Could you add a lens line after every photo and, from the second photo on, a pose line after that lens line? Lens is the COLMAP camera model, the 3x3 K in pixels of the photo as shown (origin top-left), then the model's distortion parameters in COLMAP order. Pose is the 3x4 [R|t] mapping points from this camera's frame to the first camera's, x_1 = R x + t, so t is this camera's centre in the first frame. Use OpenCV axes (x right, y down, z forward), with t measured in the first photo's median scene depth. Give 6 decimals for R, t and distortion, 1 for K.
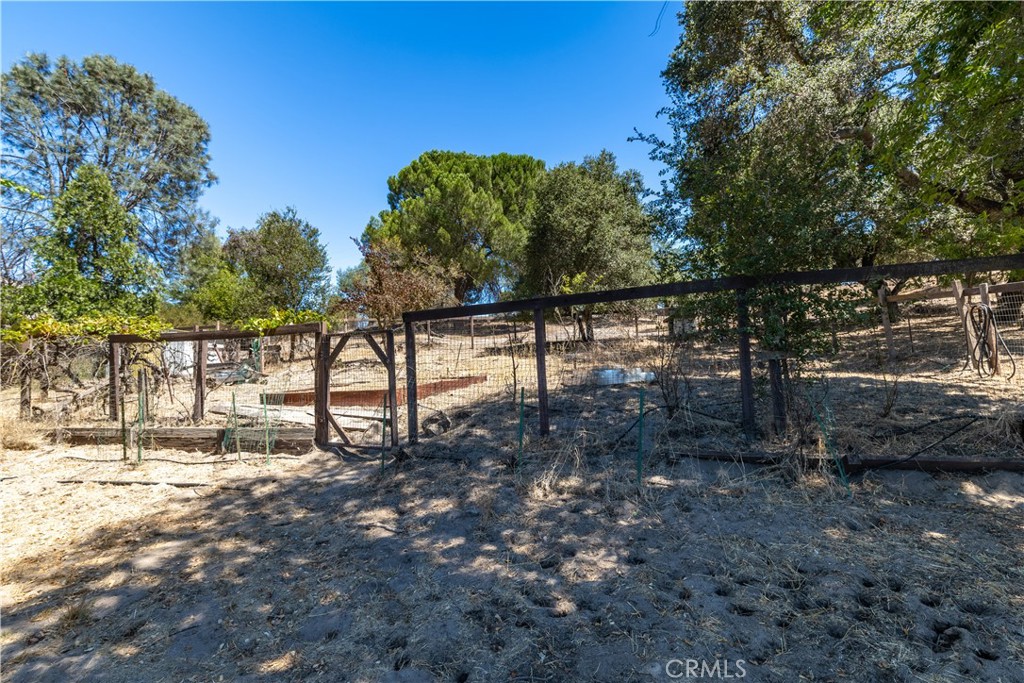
lens RADIAL K [[472.0, 0, 489.0], [0, 472.0, 355.1], [0, 0, 1]] dist [0.007381, -0.001851]
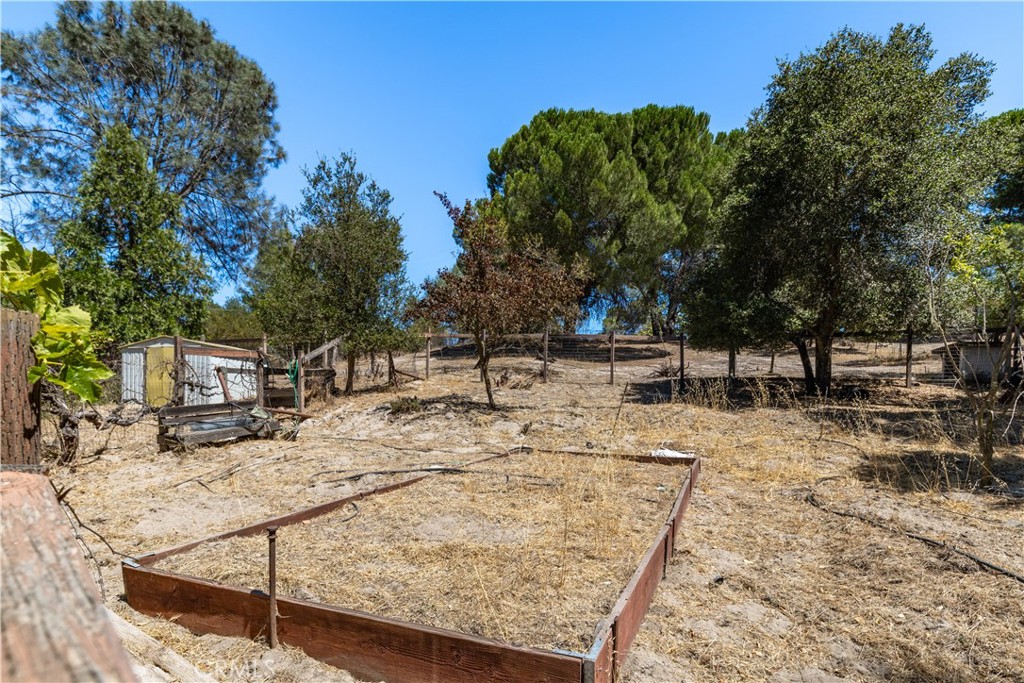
lens RADIAL K [[472.0, 0, 489.6], [0, 472.0, 411.6], [0, 0, 1]] dist [0.007381, -0.001851]
pose [[0.983179, 0.054121, -0.174440, -0.063988], [-0.040239, 0.995807, 0.082157, -0.016914], [0.178155, -0.073756, 0.981234, 0.239807]]
